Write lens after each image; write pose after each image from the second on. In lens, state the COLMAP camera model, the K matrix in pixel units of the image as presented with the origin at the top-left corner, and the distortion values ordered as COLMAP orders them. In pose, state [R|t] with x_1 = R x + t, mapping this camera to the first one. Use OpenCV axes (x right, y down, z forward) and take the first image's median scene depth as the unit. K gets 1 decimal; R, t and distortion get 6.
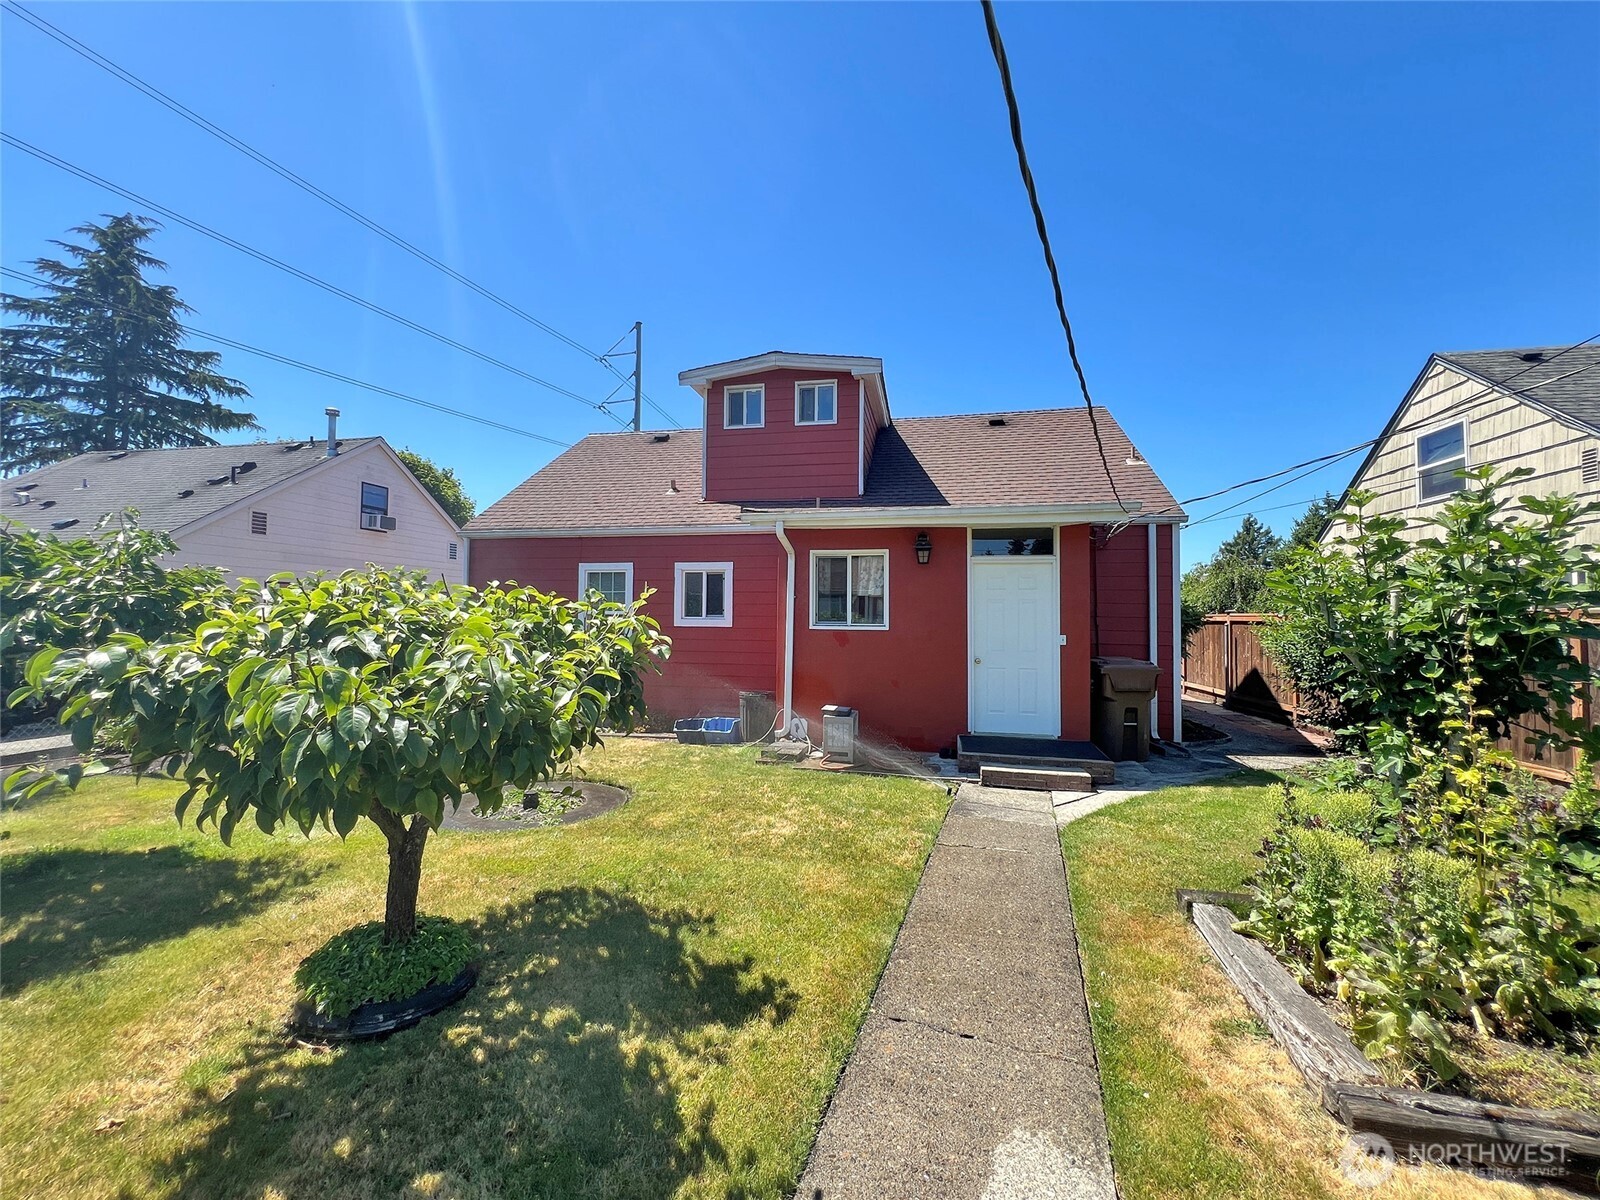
lens RADIAL K [[644.2, 0, 799.1], [0, 644.2, 601.4], [0, 0, 1]] dist [-0.000435, -0.000018]
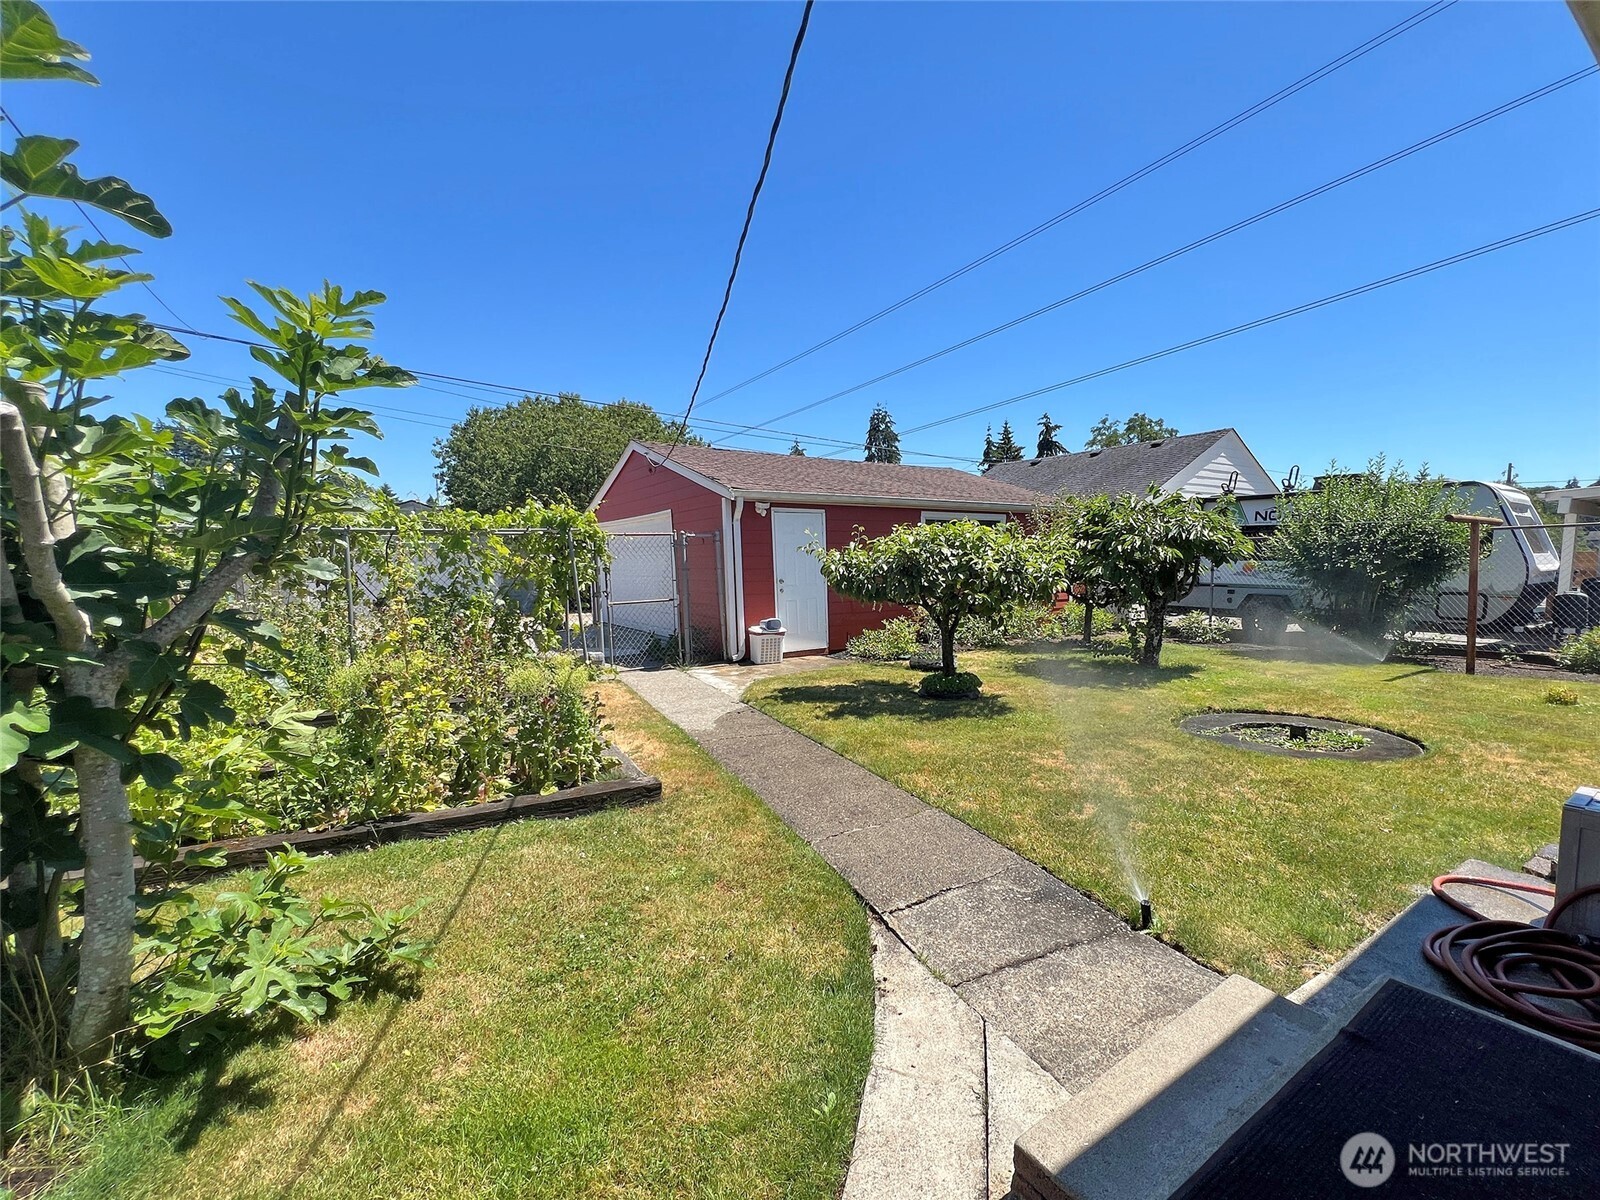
lens RADIAL K [[644.2, 0, 801.0], [0, 644.2, 600.1], [0, 0, 1]] dist [-0.000435, -0.000018]
pose [[-0.734184, 0.036547, -0.677966, 1.165728], [0.017727, 0.999242, 0.034669, 0.136599], [0.678719, 0.013435, -0.734275, 2.014606]]
